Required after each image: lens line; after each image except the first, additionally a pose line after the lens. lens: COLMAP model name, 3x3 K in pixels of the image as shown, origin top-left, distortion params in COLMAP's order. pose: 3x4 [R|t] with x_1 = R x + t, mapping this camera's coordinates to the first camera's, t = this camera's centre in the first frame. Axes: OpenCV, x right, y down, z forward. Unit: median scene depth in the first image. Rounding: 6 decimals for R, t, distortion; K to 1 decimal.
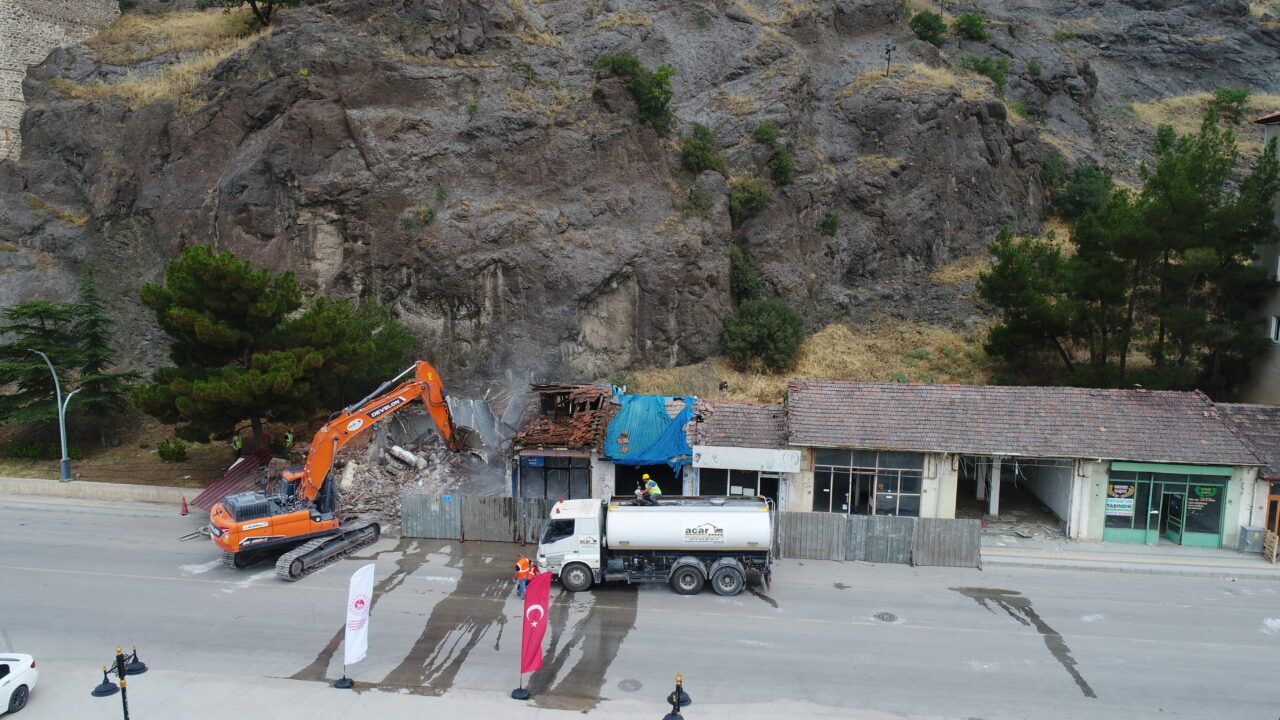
lens RADIAL K [[859.7, 0, 641.1], [0, 859.7, 366.7], [0, 0, 1]] dist [0.003797, 0.000533]
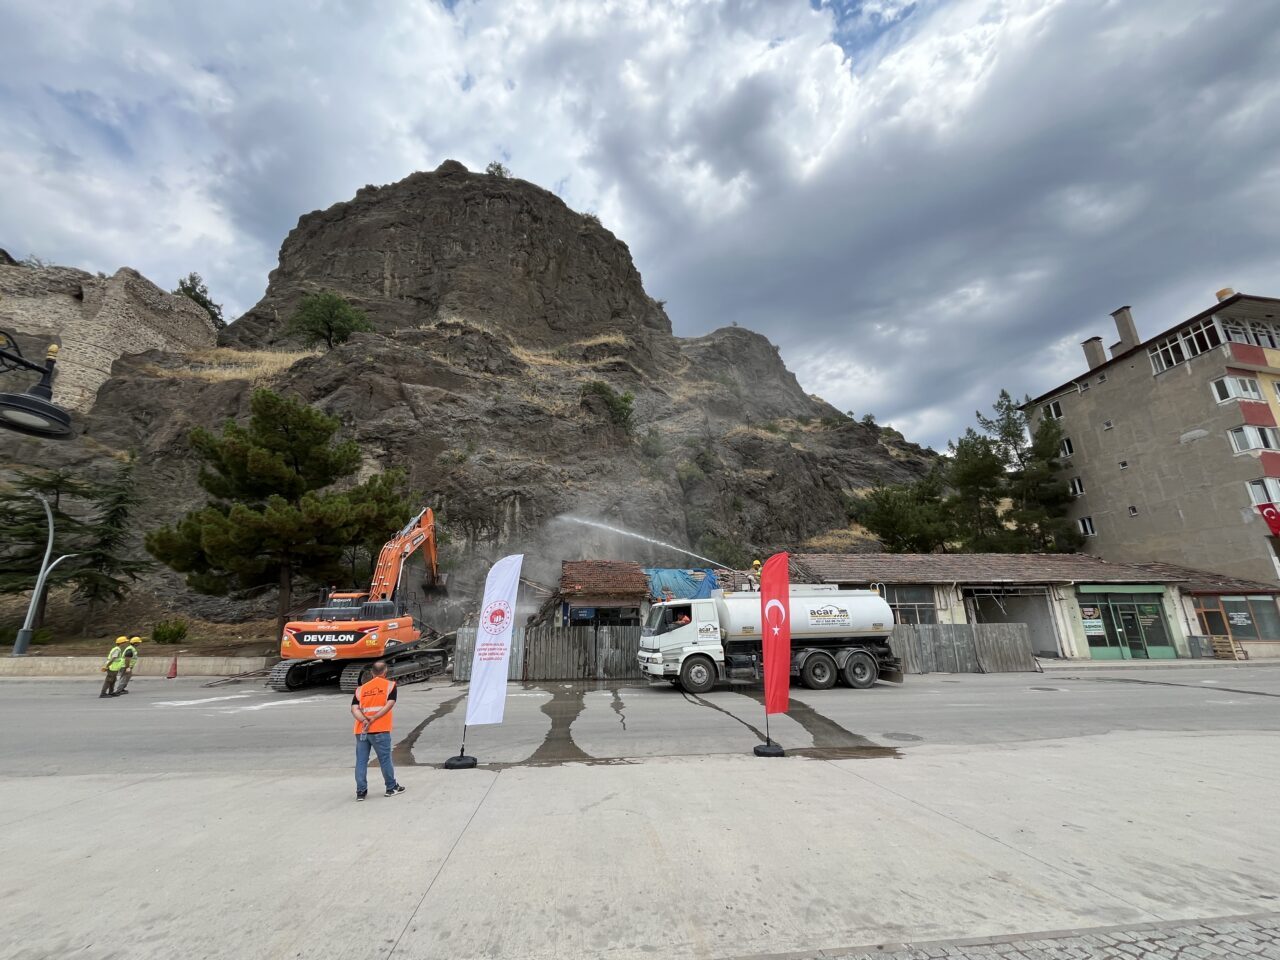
lens RADIAL K [[517.1, 0, 635.4], [0, 517.1, 481.4], [0, 0, 1]] dist [-0.002366, -0.000240]
pose [[0.978372, 0.038376, 0.203262, -0.148504], [0.047234, 0.915231, -0.400151, 0.163478], [-0.201388, 0.401097, 0.893624, 0.288038]]
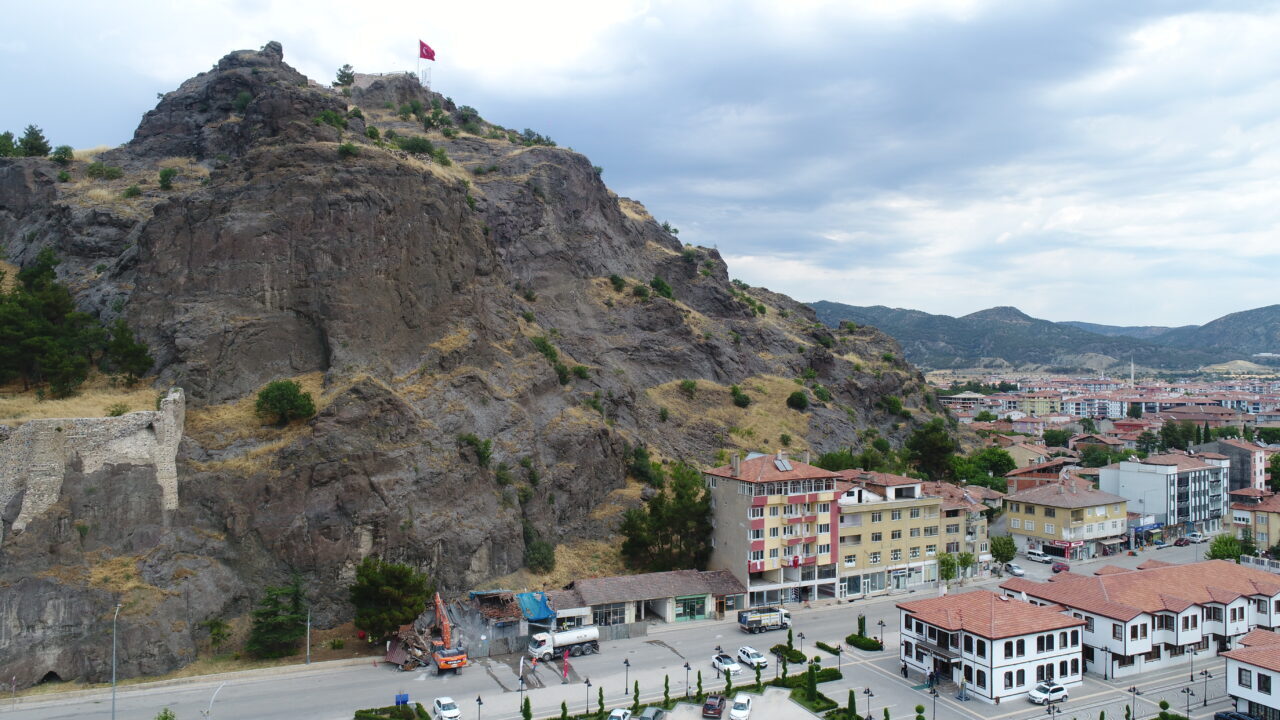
lens RADIAL K [[859.7, 0, 641.1], [0, 859.7, 366.7], [0, 0, 1]] dist [0.003797, 0.000533]
pose [[0.855803, -0.000274, 0.517302, -0.883931], [0.071153, 0.990557, -0.117188, -0.268658], [-0.512386, 0.137098, 0.847741, -1.281926]]
